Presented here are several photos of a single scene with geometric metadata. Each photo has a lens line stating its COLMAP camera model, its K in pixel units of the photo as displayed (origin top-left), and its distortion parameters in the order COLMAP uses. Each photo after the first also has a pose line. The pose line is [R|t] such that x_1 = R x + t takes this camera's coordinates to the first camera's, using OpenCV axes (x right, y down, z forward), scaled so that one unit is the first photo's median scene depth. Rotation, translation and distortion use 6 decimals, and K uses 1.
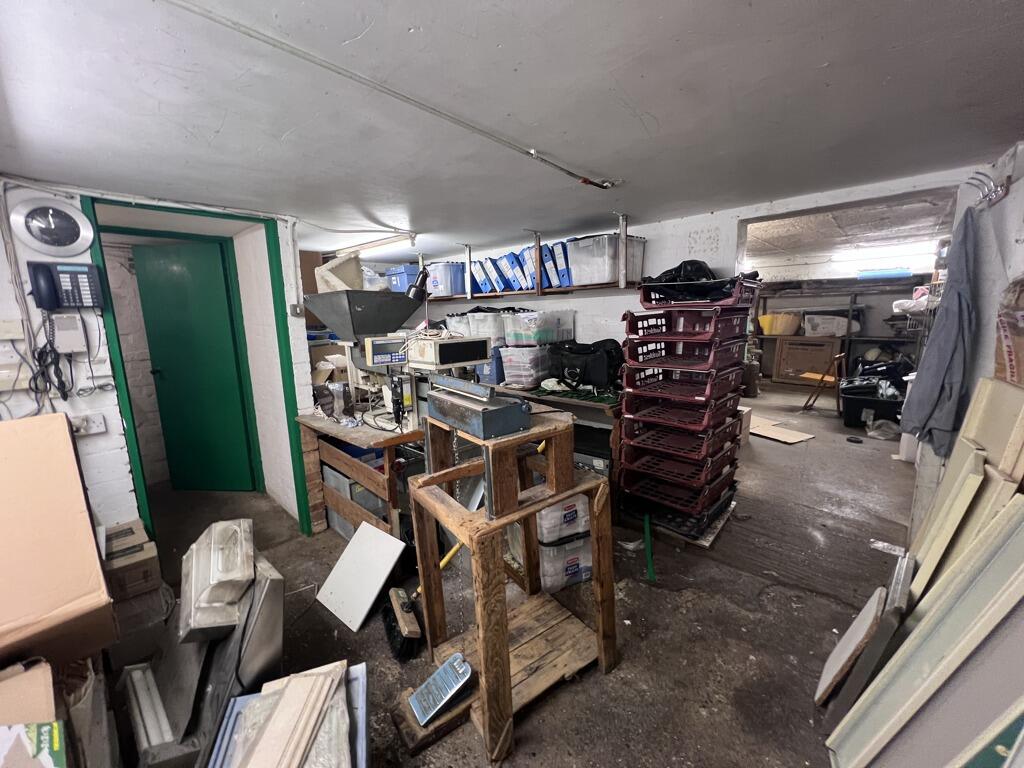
lens RADIAL K [[408.9, 0, 511.6], [0, 408.9, 383.1], [0, 0, 1]] dist [-0.000695, -0.000006]
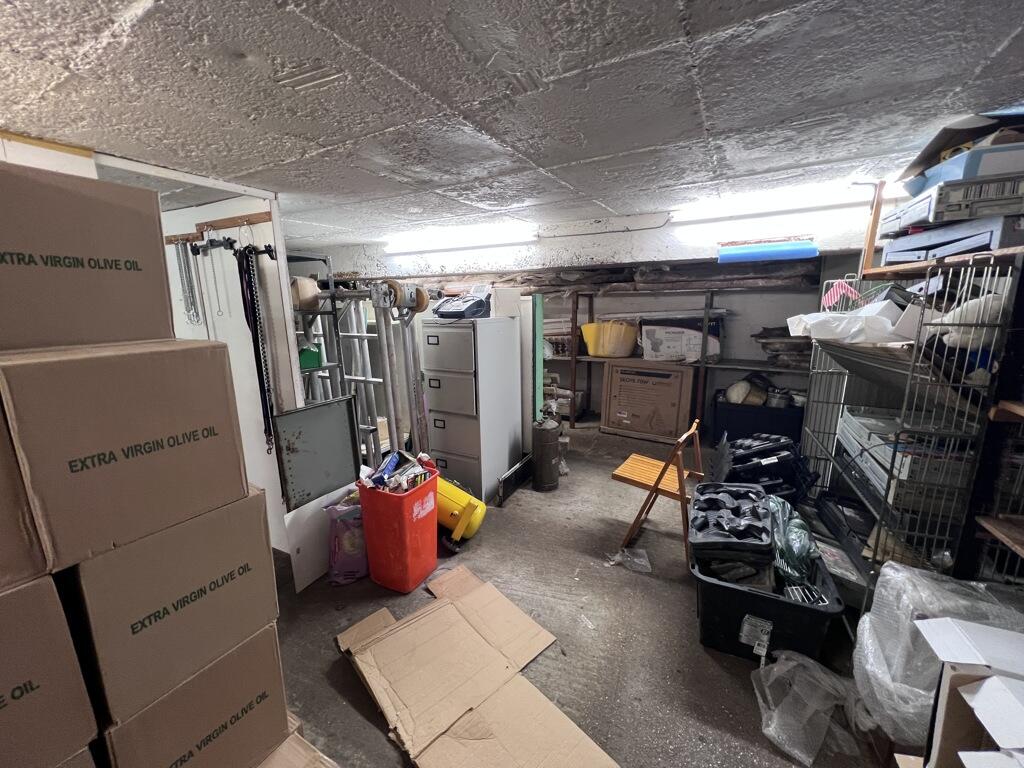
lens RADIAL K [[408.9, 0, 514.7], [0, 408.9, 384.0], [0, 0, 1]] dist [-0.000695, -0.000006]
pose [[0.966884, -0.044296, 0.251342, 0.397109], [0.038716, 0.998883, 0.027105, -0.108574], [-0.252262, -0.016477, 0.967519, 0.481030]]
